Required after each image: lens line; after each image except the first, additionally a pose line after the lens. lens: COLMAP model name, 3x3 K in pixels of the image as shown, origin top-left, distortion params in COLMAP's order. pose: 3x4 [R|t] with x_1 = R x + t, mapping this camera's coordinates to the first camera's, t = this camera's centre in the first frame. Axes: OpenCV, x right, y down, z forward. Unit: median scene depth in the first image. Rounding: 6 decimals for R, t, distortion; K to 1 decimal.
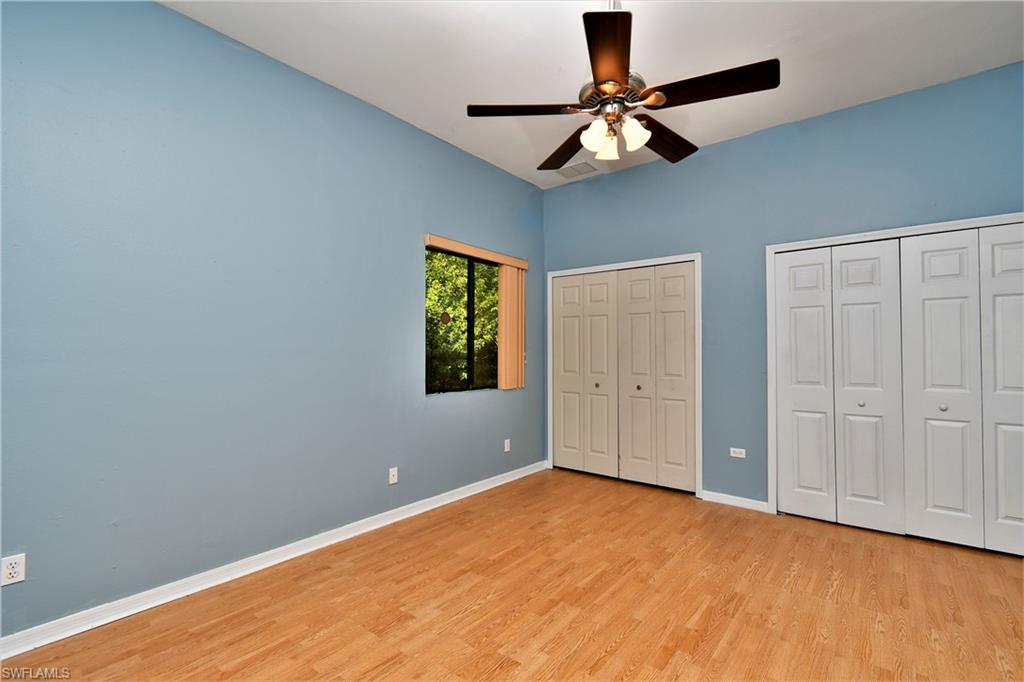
lens RADIAL K [[454.8, 0, 511.7], [0, 454.8, 343.5], [0, 0, 1]] dist [0.002870, -0.001580]
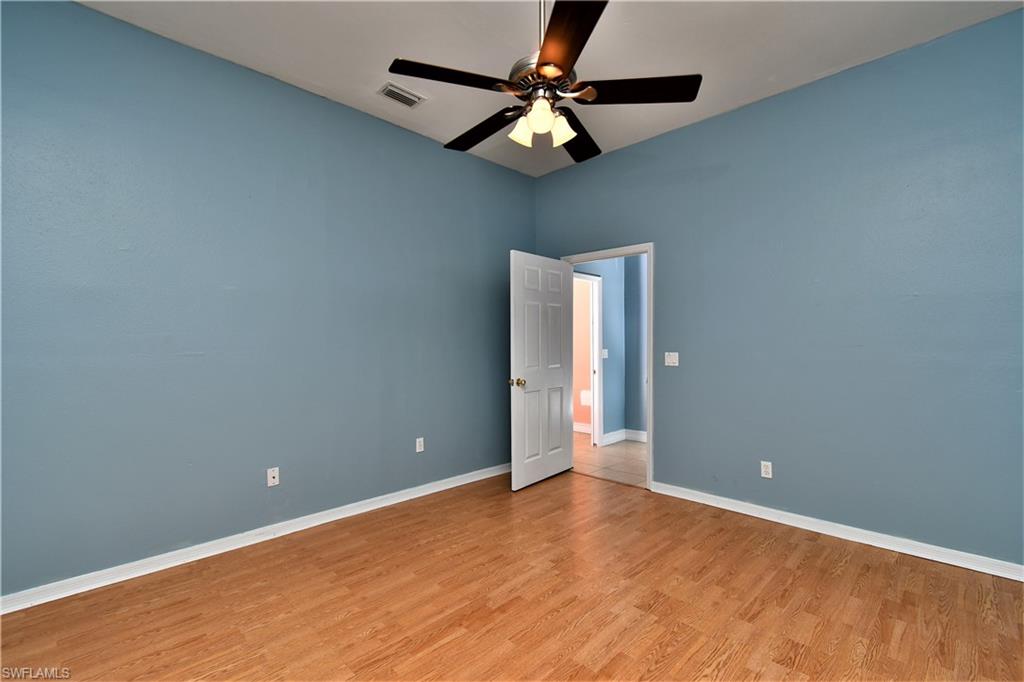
lens RADIAL K [[454.8, 0, 512.4], [0, 454.8, 342.8], [0, 0, 1]] dist [0.002870, -0.001580]
pose [[-0.994650, 0.003625, 0.103240, 0.192401], [0.001491, 0.999784, -0.020743, 0.034771], [-0.103293, -0.020478, -0.994440, 2.042977]]
